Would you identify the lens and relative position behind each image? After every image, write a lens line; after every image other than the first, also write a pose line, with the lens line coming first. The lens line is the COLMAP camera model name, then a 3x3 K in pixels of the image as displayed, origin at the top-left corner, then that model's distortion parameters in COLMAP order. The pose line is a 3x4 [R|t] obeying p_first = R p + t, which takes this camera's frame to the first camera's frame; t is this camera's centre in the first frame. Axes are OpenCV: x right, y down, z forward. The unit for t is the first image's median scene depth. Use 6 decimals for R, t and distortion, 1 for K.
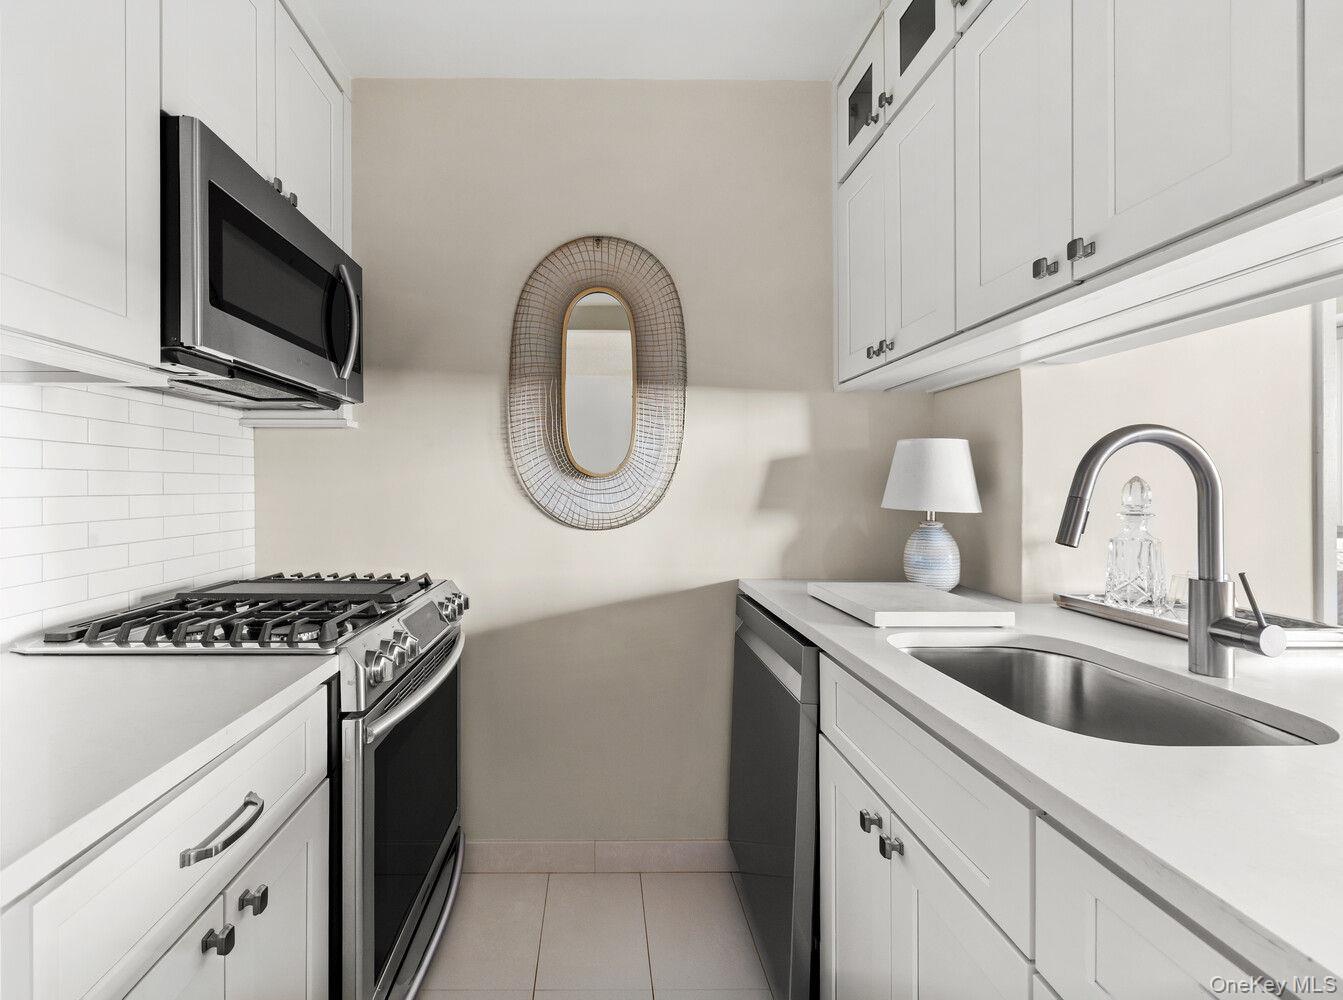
lens RADIAL K [[591.9, 0, 670.3], [0, 591.9, 489.3], [0, 0, 1]] dist [-0.000559, -0.000239]
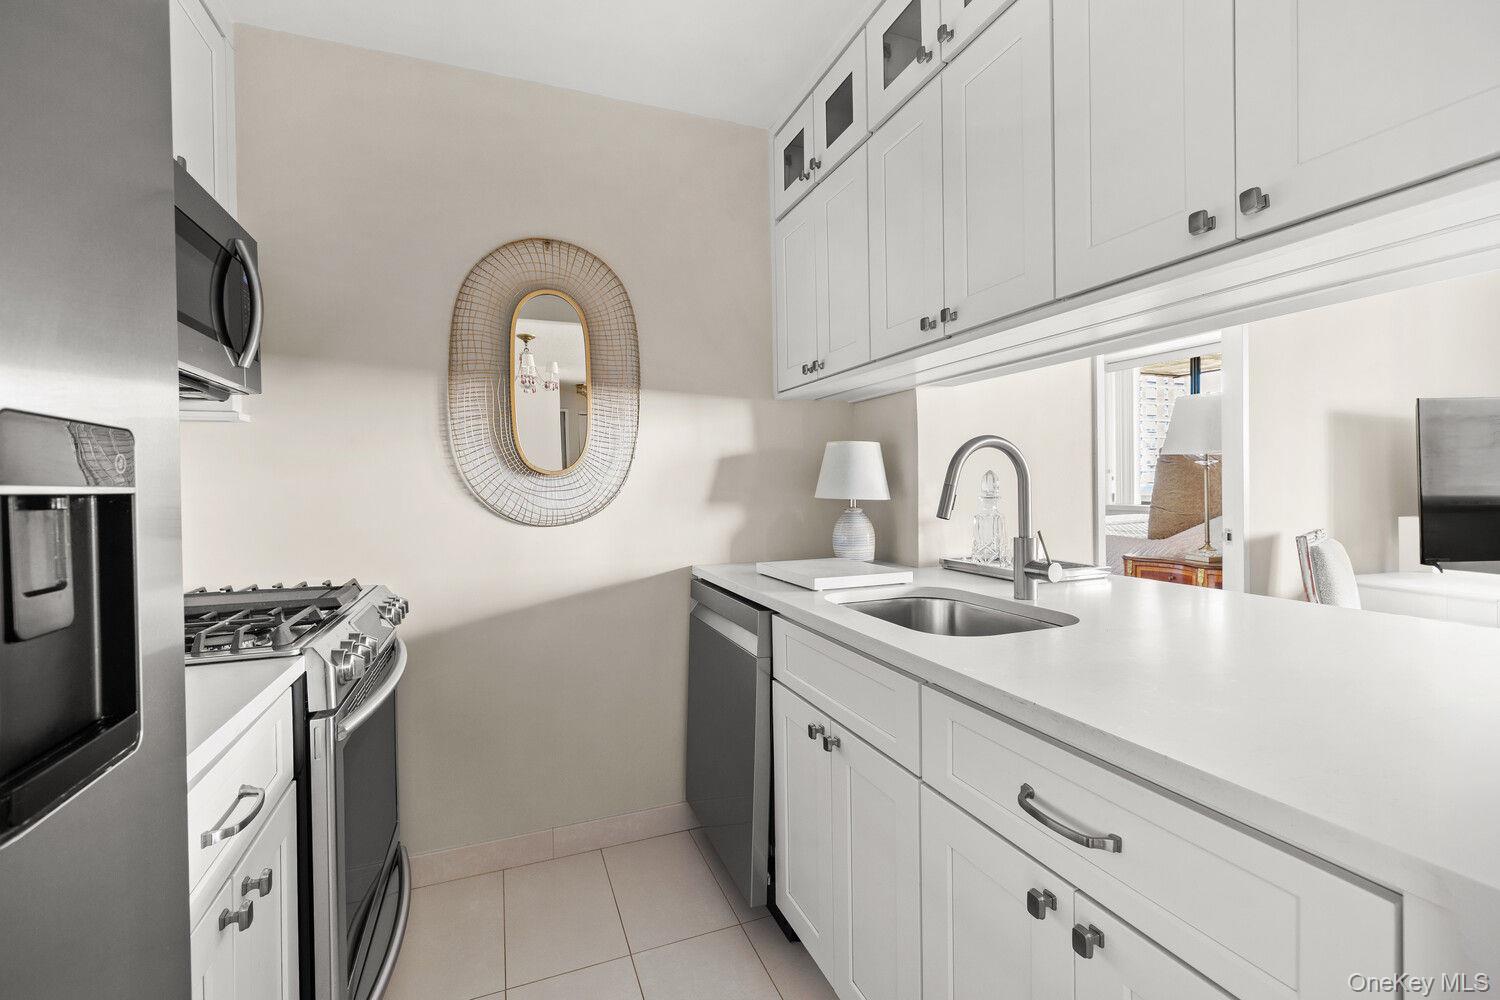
lens RADIAL K [[633.4, 0, 749.9], [0, 633.4, 495.3], [0, 0, 1]] dist [-0.000633, -0.000172]
pose [[0.965275, -0.016540, 0.260713, -0.110682], [0.013297, 0.999811, 0.014196, 0.005965], [-0.260898, -0.010236, 0.965312, -0.218218]]
